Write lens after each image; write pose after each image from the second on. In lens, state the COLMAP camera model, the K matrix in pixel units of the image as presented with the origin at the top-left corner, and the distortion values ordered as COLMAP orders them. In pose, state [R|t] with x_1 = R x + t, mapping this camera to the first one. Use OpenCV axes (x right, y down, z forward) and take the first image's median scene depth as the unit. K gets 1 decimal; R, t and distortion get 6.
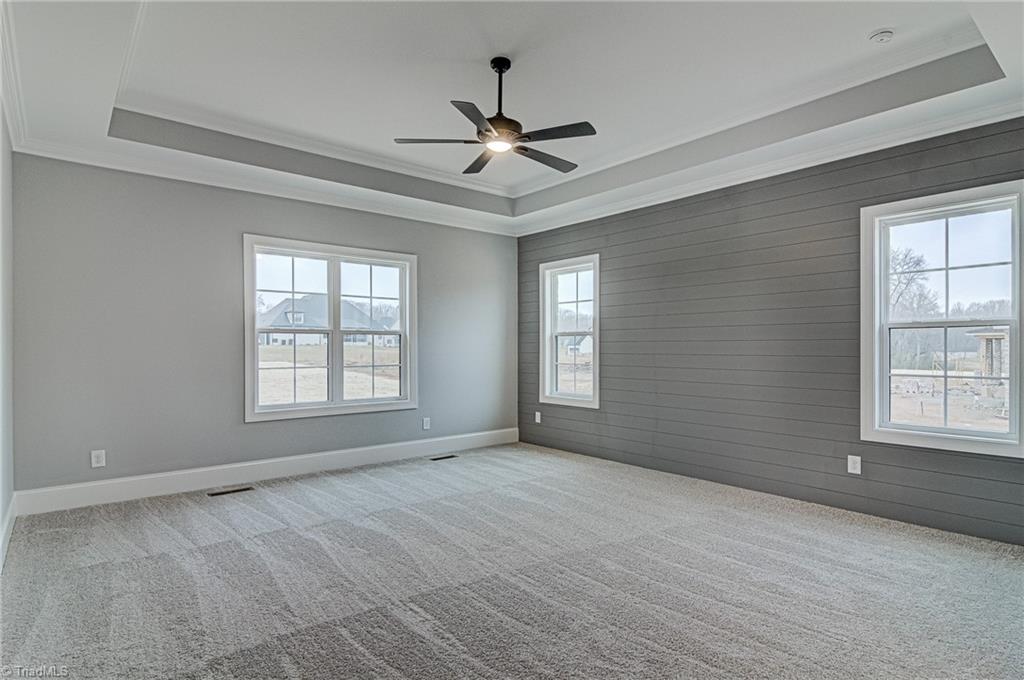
lens RADIAL K [[538.8, 0, 512.0], [0, 538.8, 340.0], [0, 0, 1]] dist [0.006483, -0.000384]
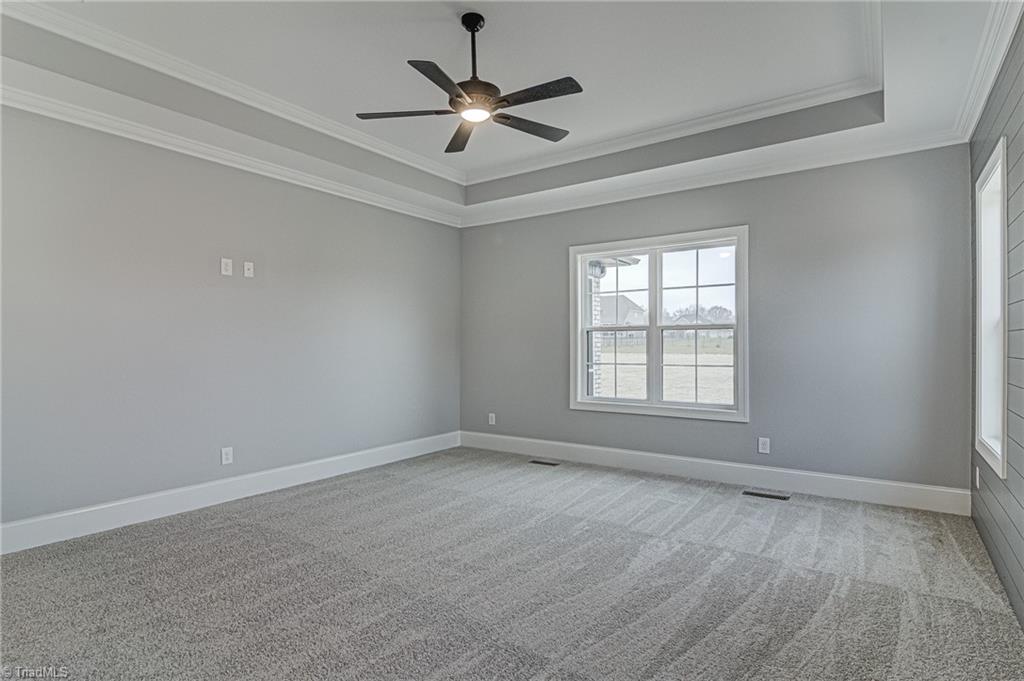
lens RADIAL K [[538.8, 0, 512.0], [0, 538.8, 340.5], [0, 0, 1]] dist [0.006483, -0.000384]
pose [[0.265447, -0.002299, -0.964123, 0.601471], [0.016359, 0.999864, 0.002120, 0.001107], [0.963987, -0.016335, 0.265449, 0.585471]]
